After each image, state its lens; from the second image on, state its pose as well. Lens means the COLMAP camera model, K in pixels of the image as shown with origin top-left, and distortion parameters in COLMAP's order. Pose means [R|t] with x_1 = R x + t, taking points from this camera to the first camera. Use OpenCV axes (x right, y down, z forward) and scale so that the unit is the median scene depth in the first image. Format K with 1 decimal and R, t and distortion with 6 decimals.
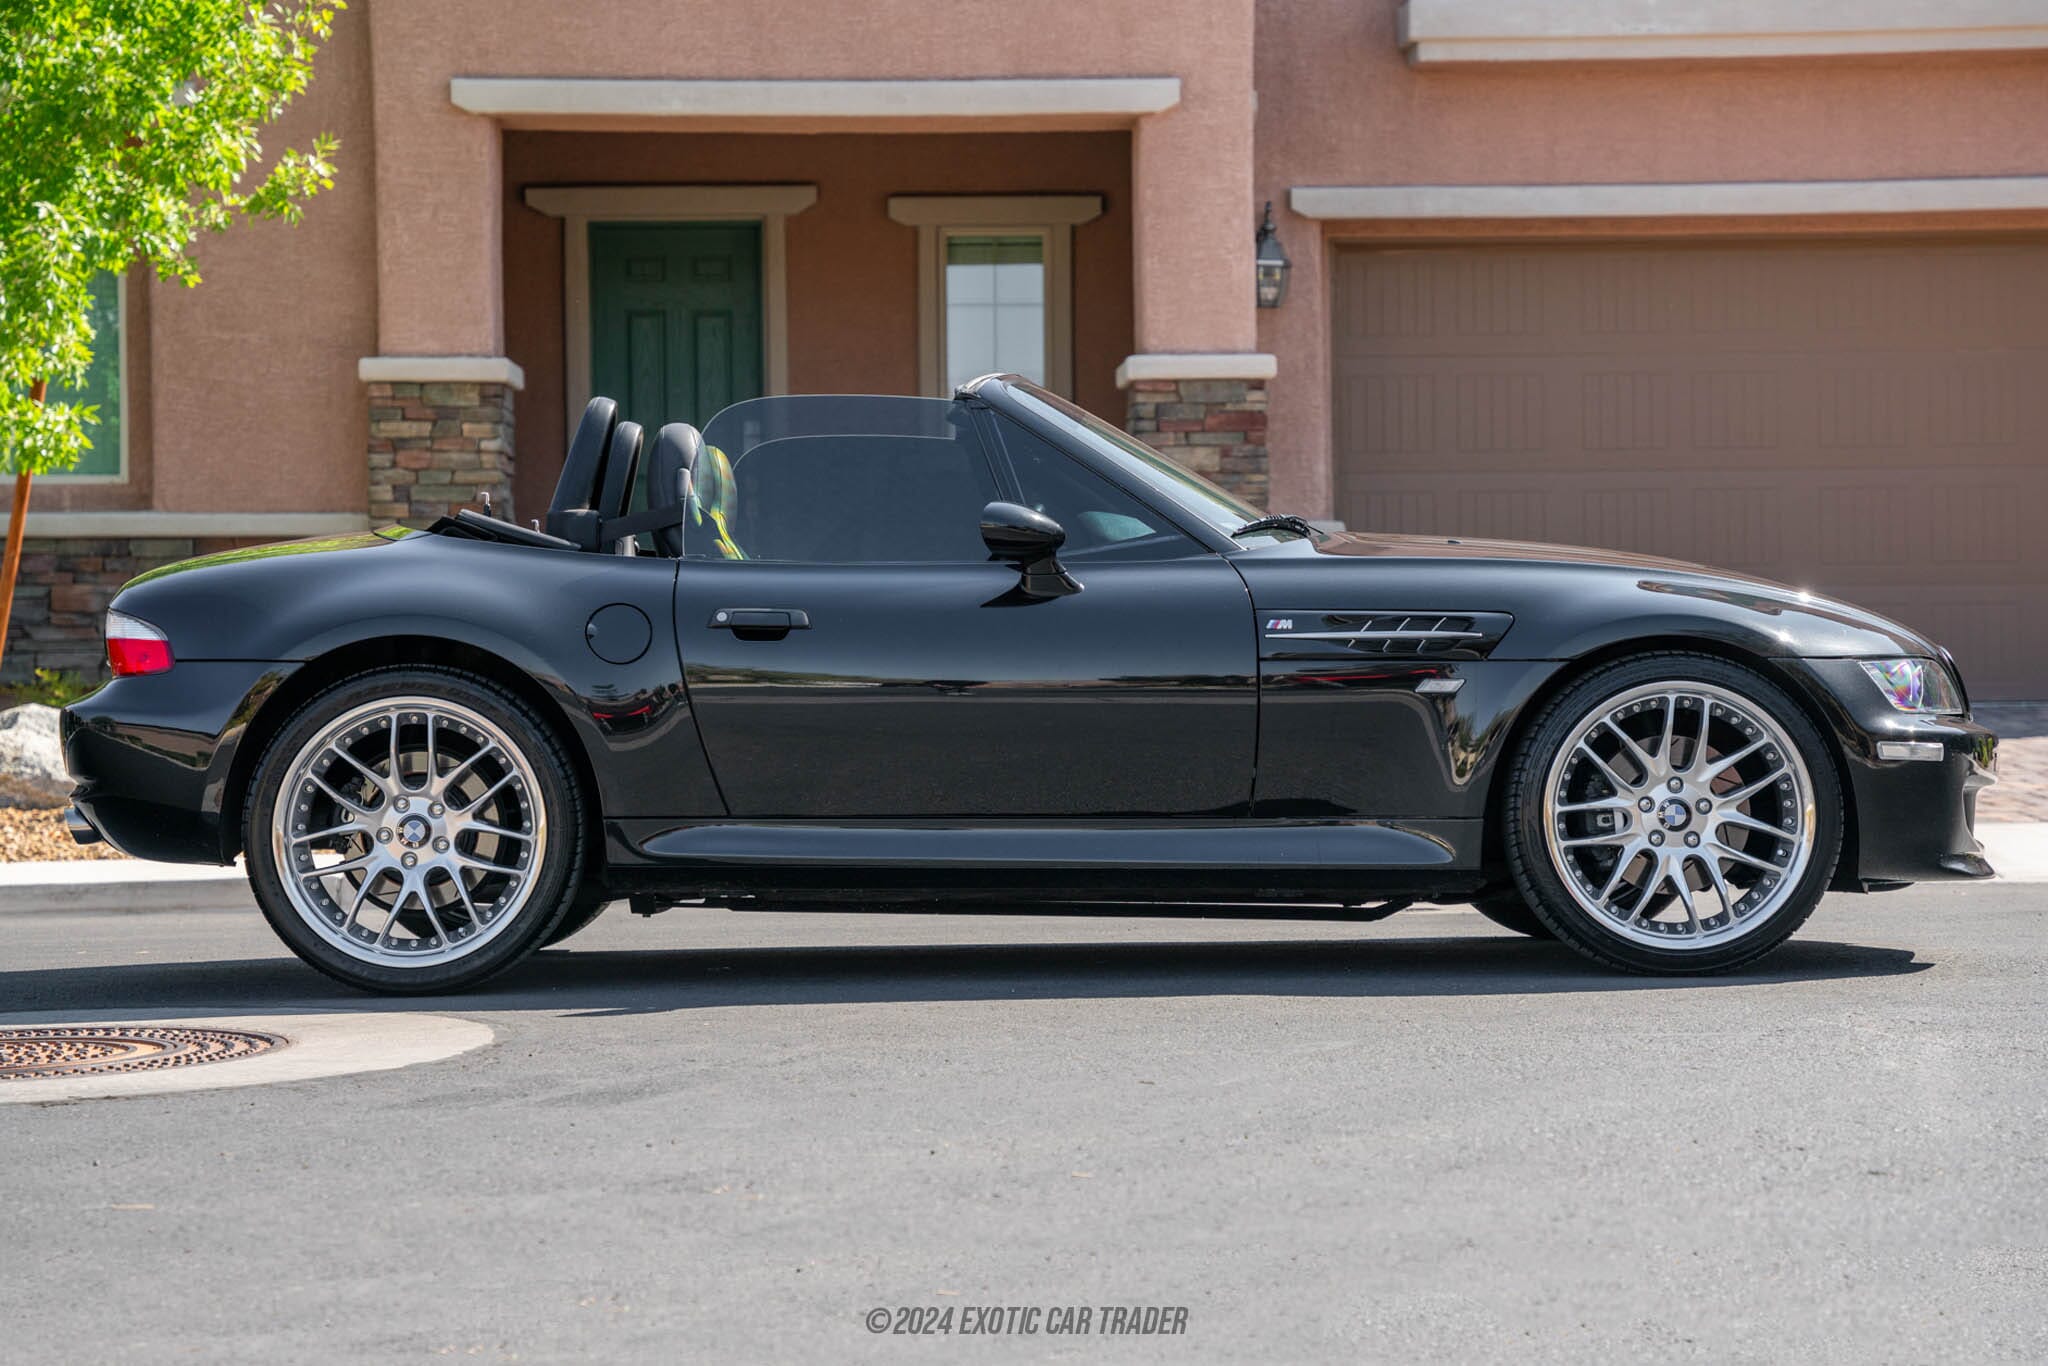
lens RADIAL K [[4244.7, 0, 1002.4], [0, 4244.7, 605.9], [0, 0, 1]] dist [0.292731, 0.000000]
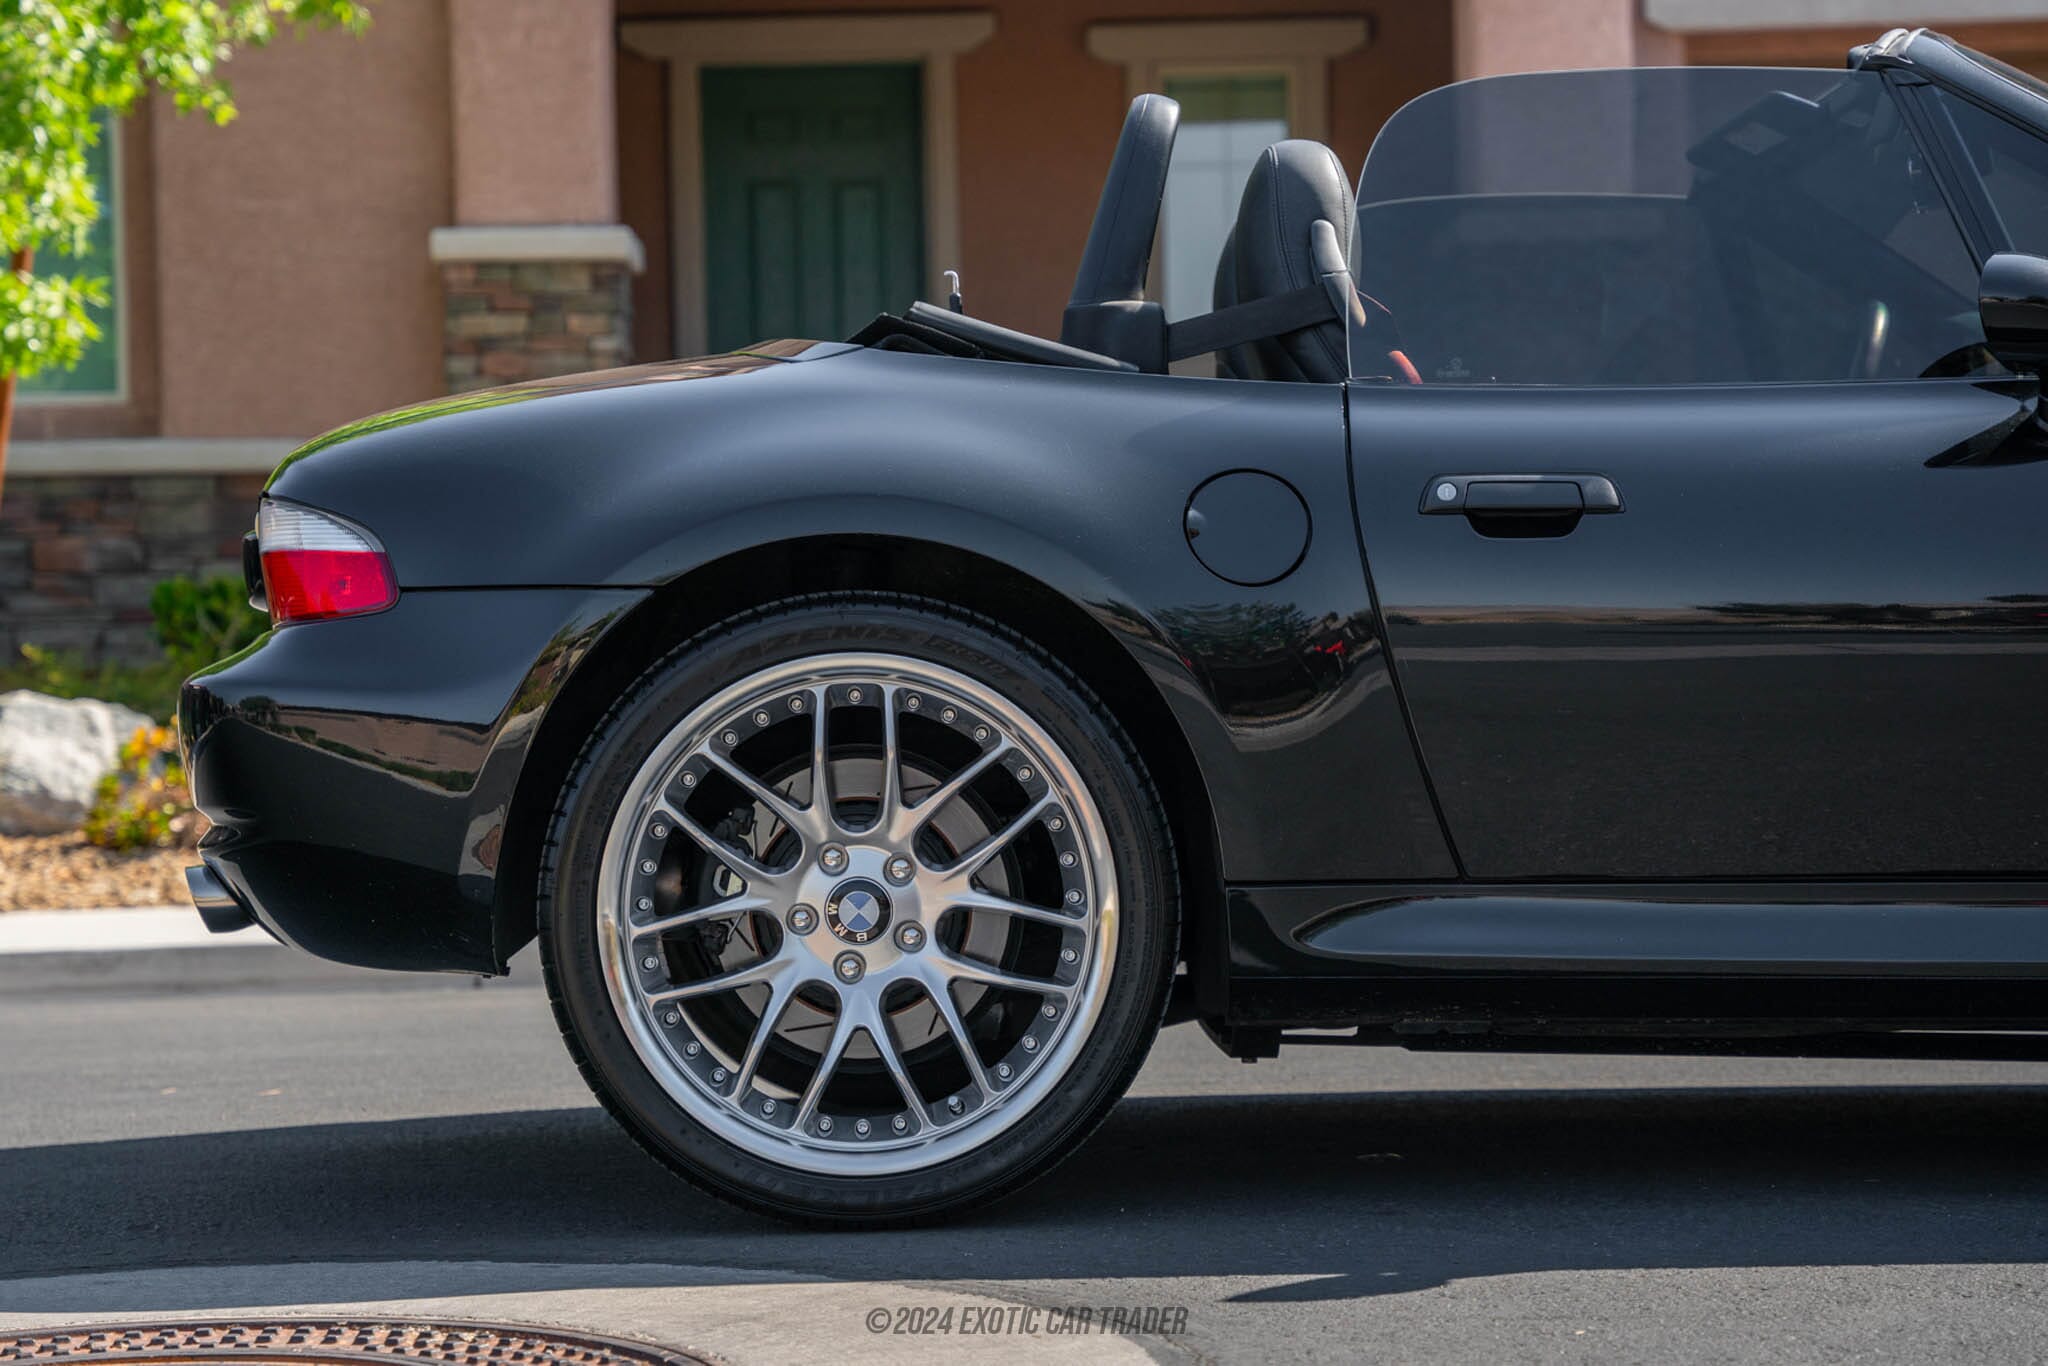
lens RADIAL K [[4244.7, 0, 841.9], [0, 4244.7, 701.6], [0, 0, 1]] dist [0.292731, 0.000000]
pose [[0.999805, -0.010968, -0.016394, -0.129862], [0.011376, 0.999623, 0.024992, 0.014047], [0.016114, -0.025174, 0.999553, 0.477597]]
